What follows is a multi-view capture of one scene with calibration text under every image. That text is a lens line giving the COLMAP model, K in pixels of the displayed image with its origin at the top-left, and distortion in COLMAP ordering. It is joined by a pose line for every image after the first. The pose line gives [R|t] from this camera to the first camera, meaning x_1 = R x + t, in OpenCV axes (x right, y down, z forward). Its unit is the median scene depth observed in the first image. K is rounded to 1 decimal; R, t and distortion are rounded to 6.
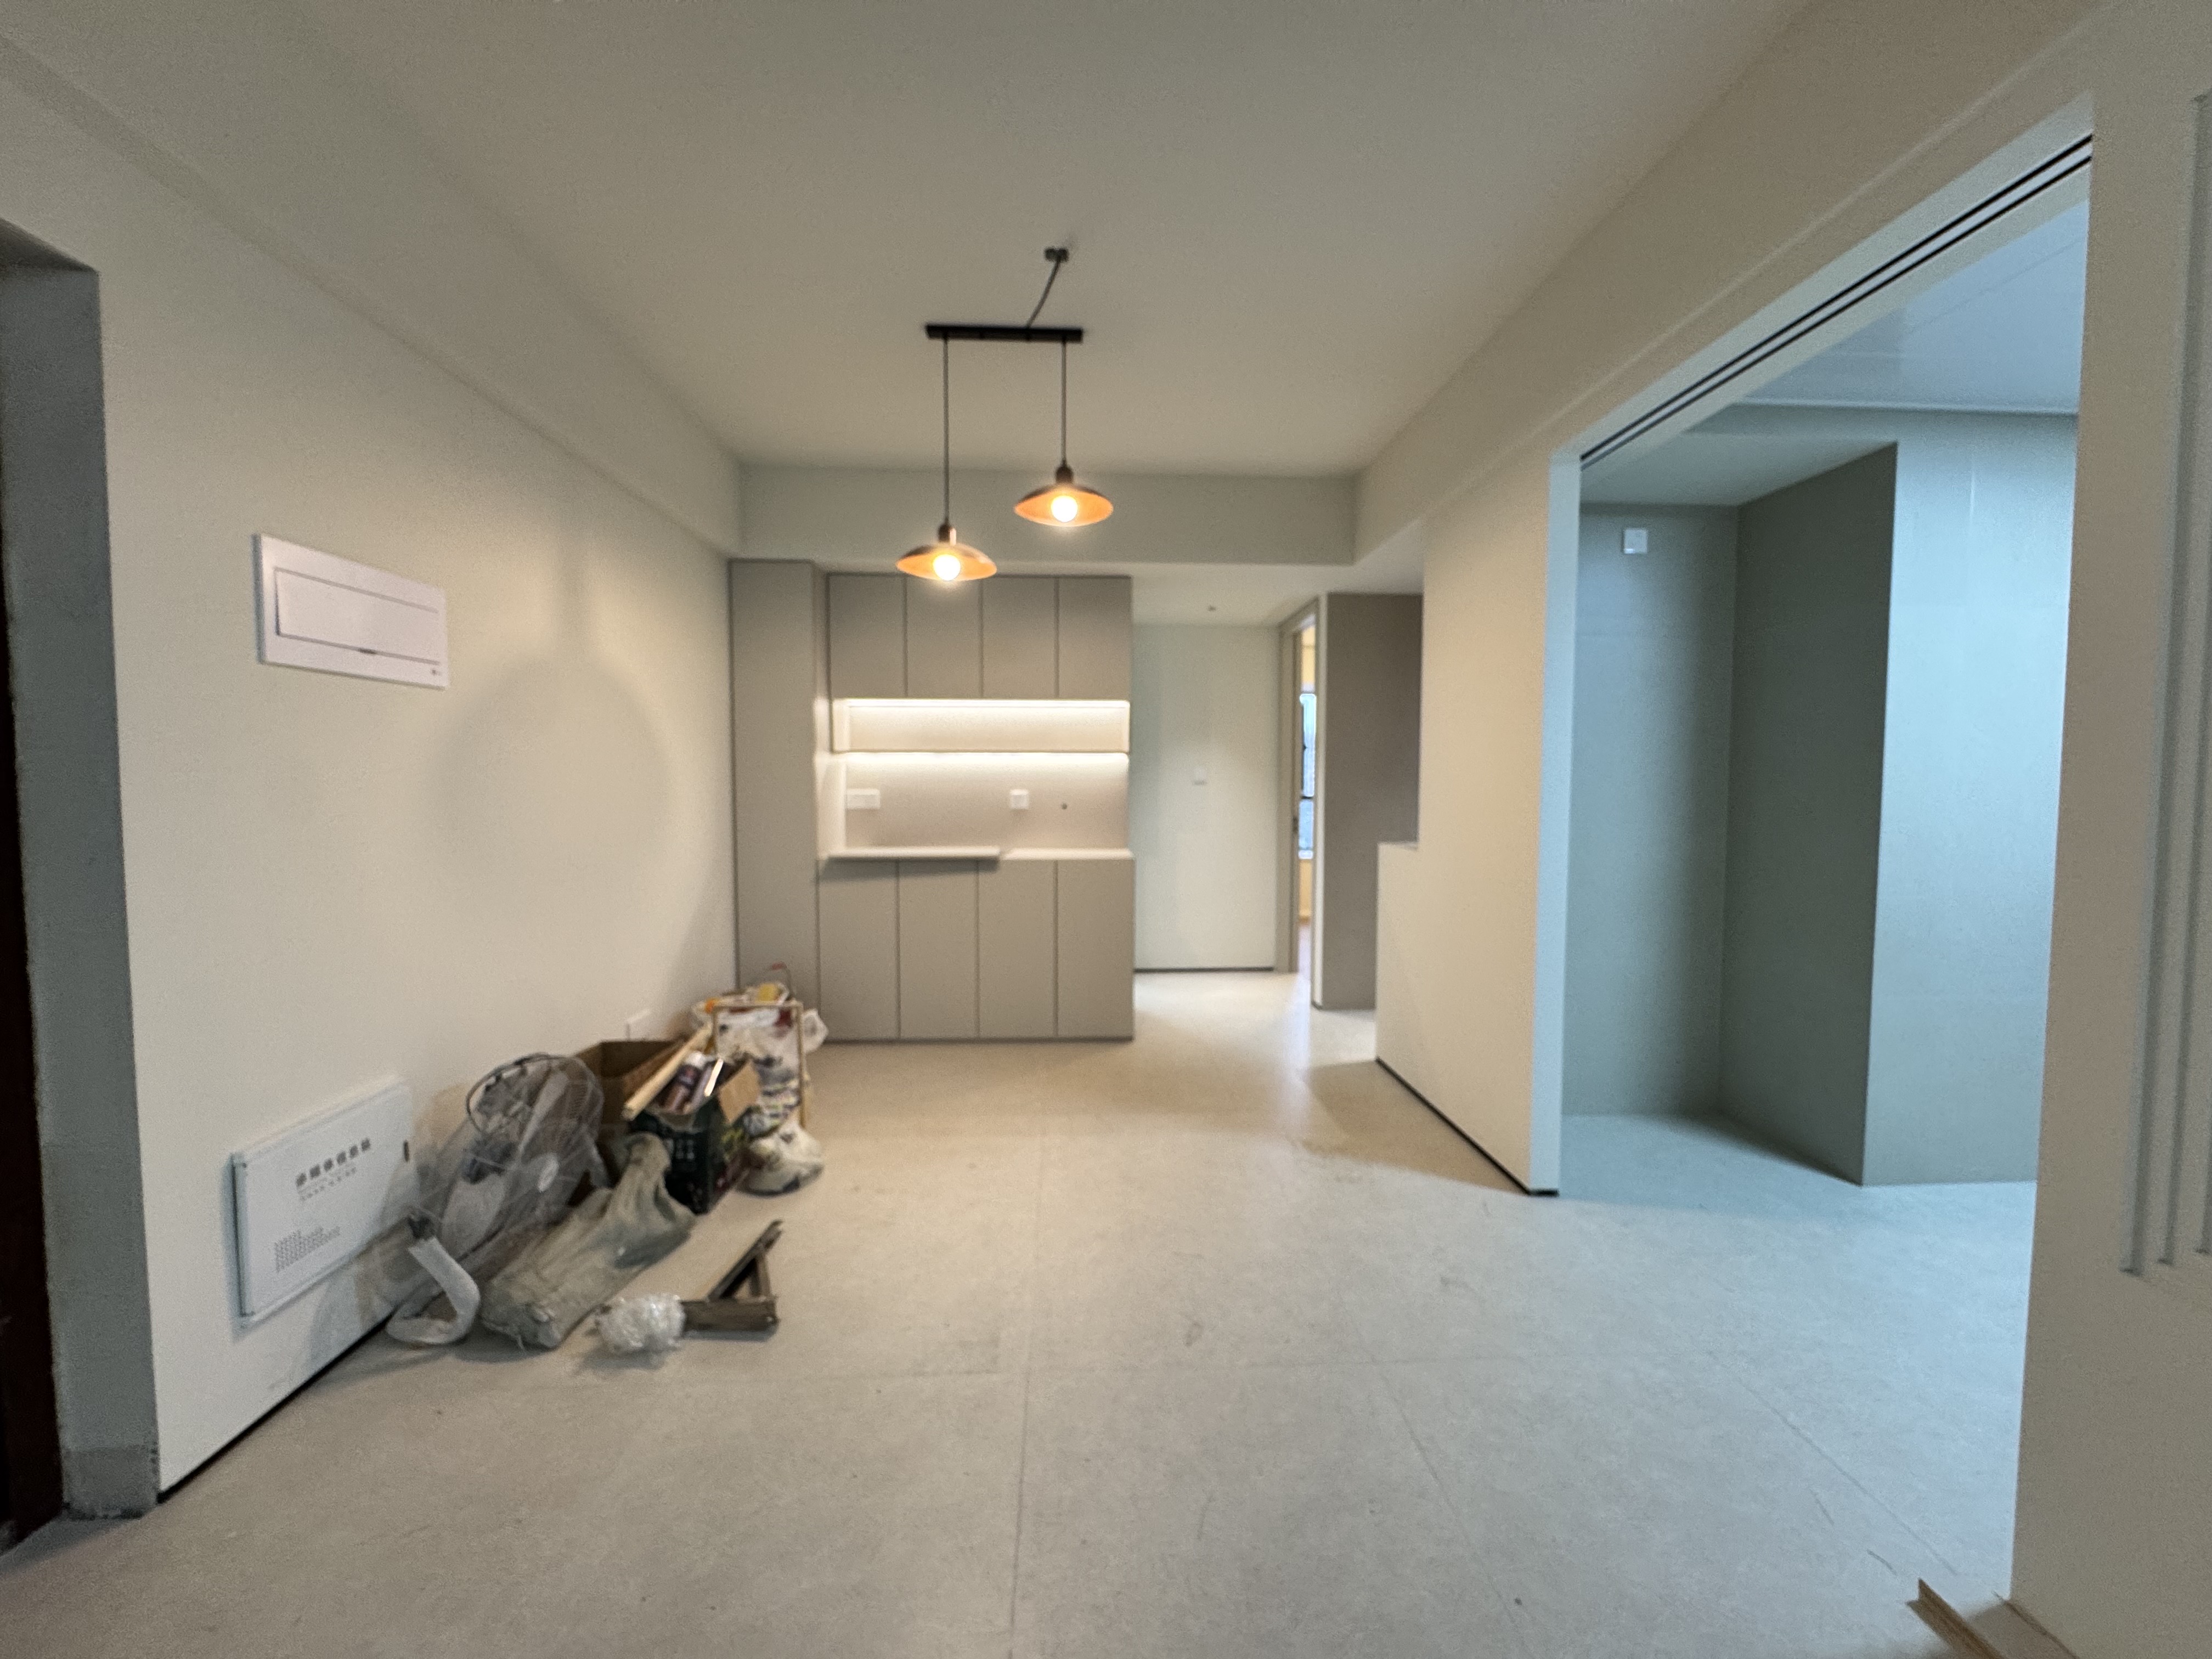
lens RADIAL K [[888.5, 0, 1106.0], [0, 888.5, 829.5], [0, 0, 1]] dist [0.000081, 0.000006]
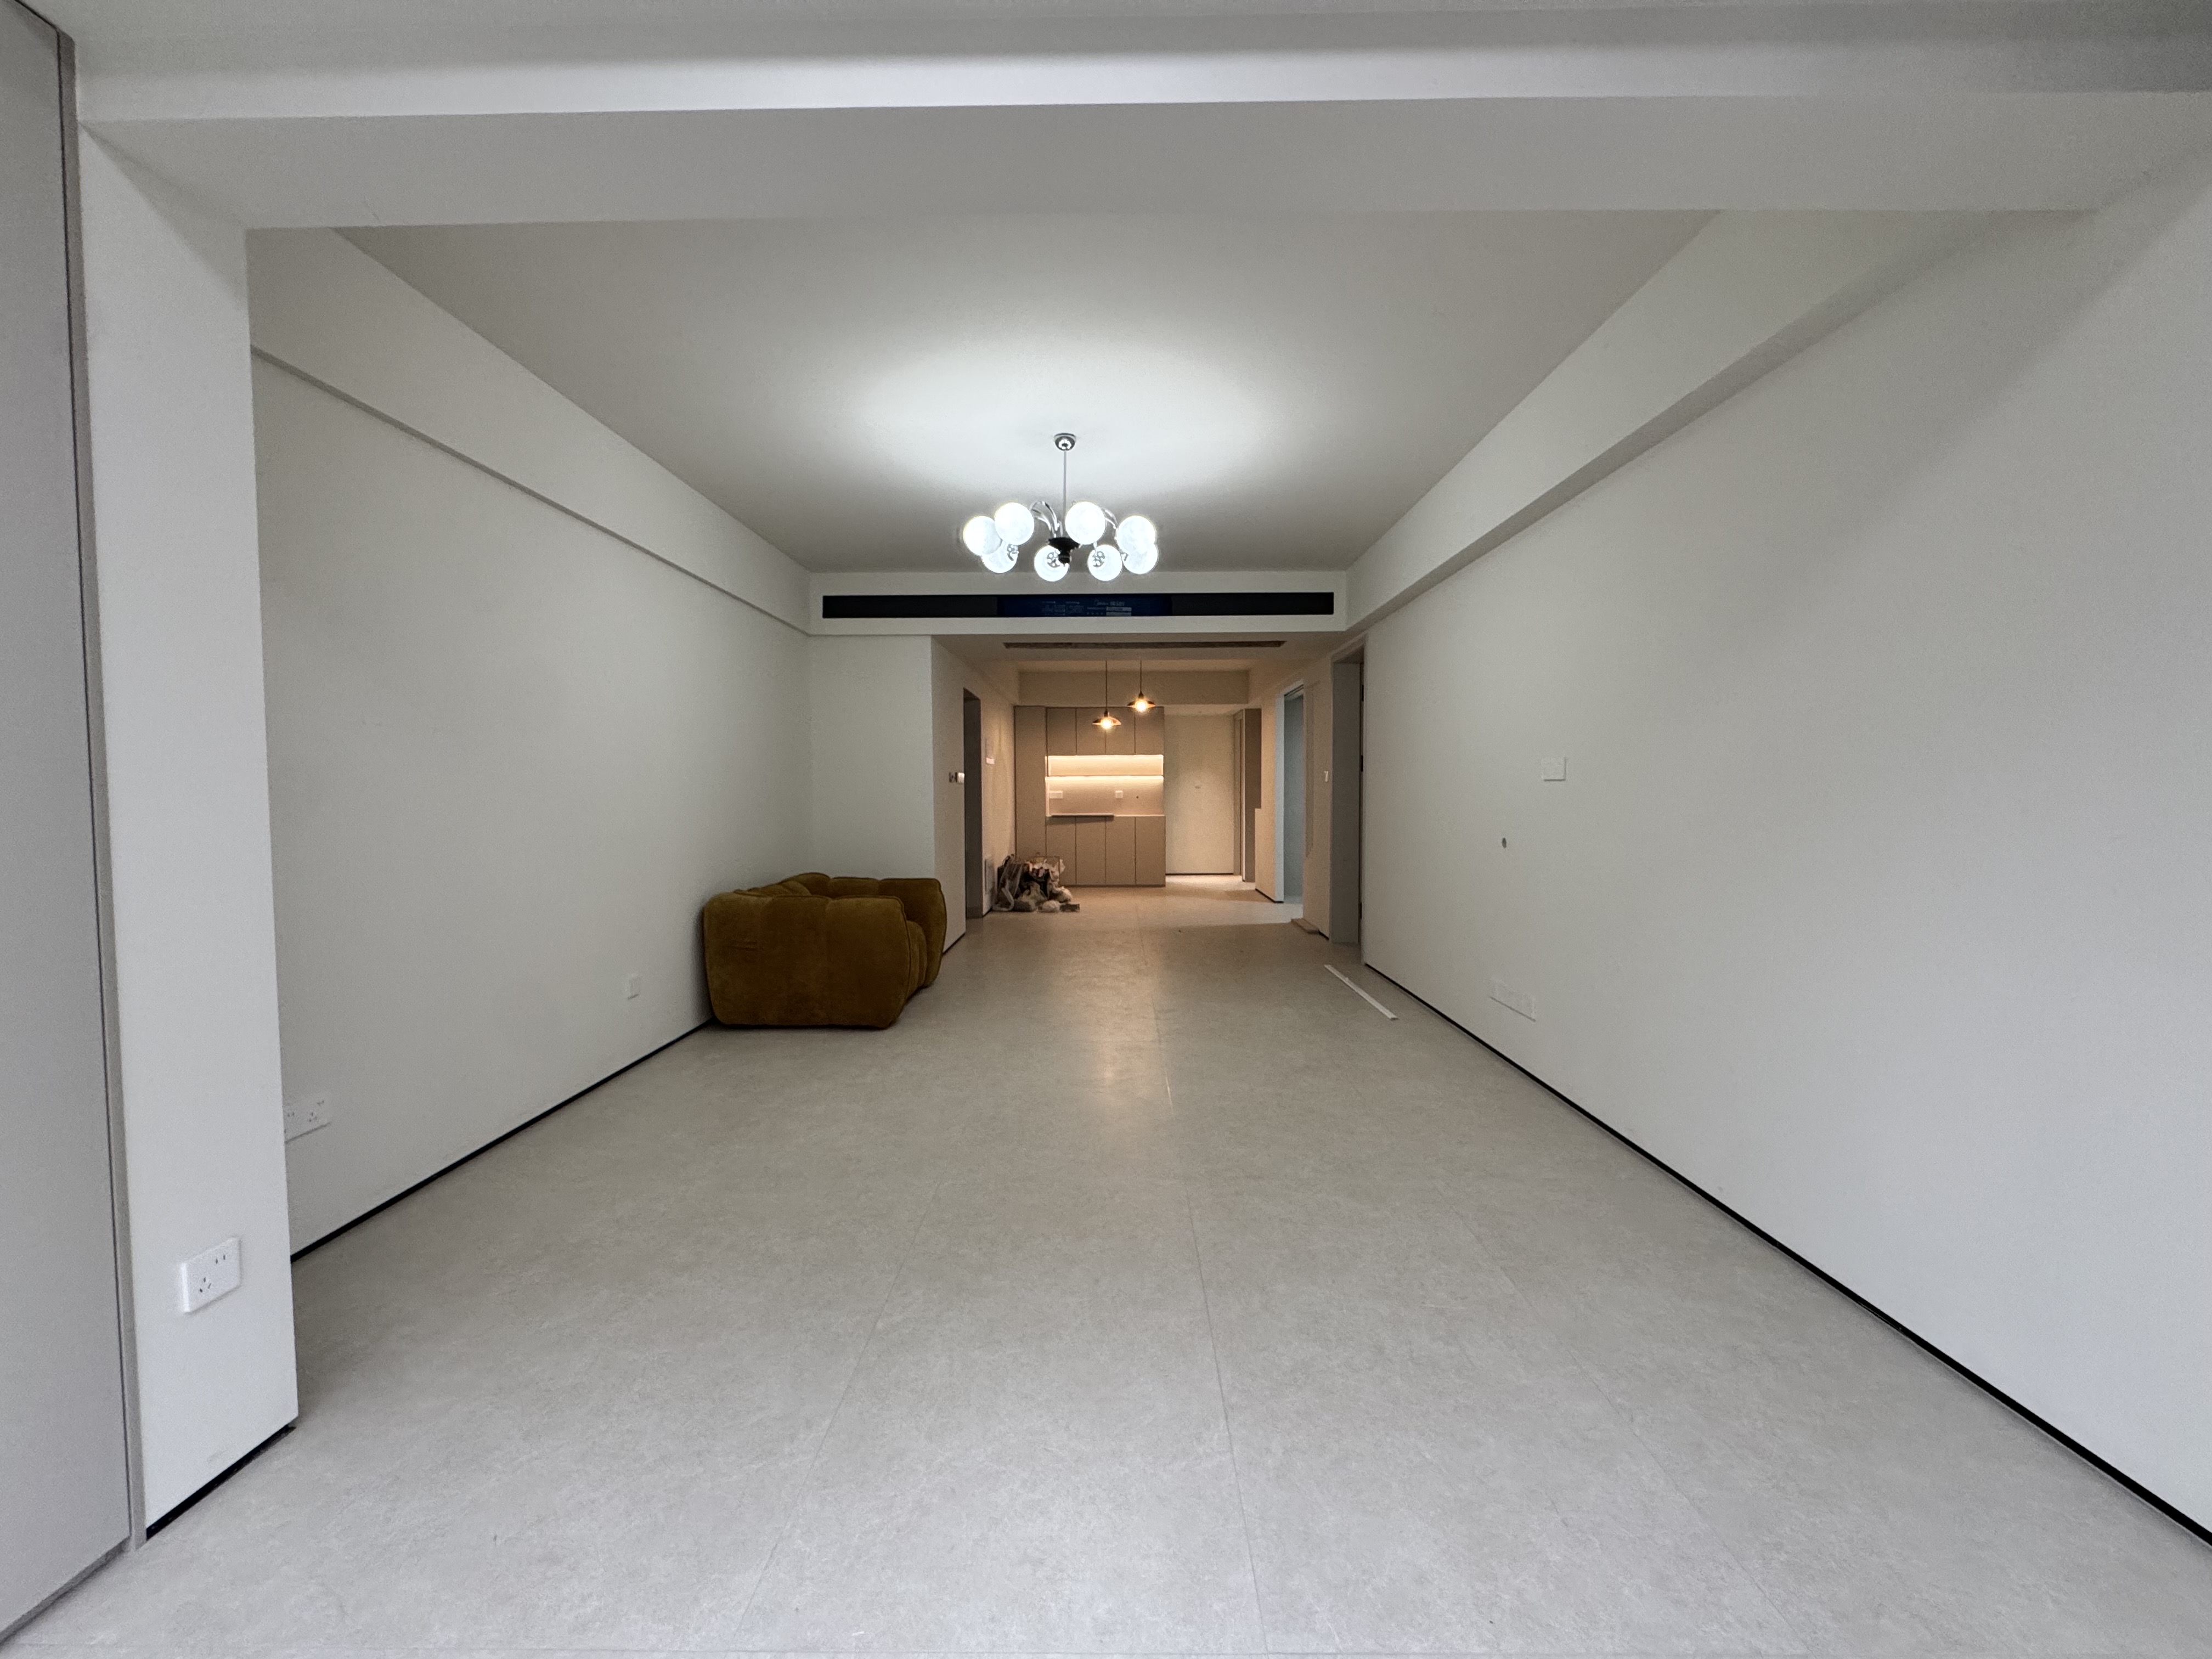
lens RADIAL K [[888.8, 0, 1106.0], [0, 888.8, 829.5], [0, 0, 1]] dist [0.000007, -0.000002]
pose [[0.998270, -0.000407, -0.058798, 0.010914], [-0.000038, 0.999971, -0.007574, 0.088355], [0.058799, 0.007564, 0.998241, -1.567841]]
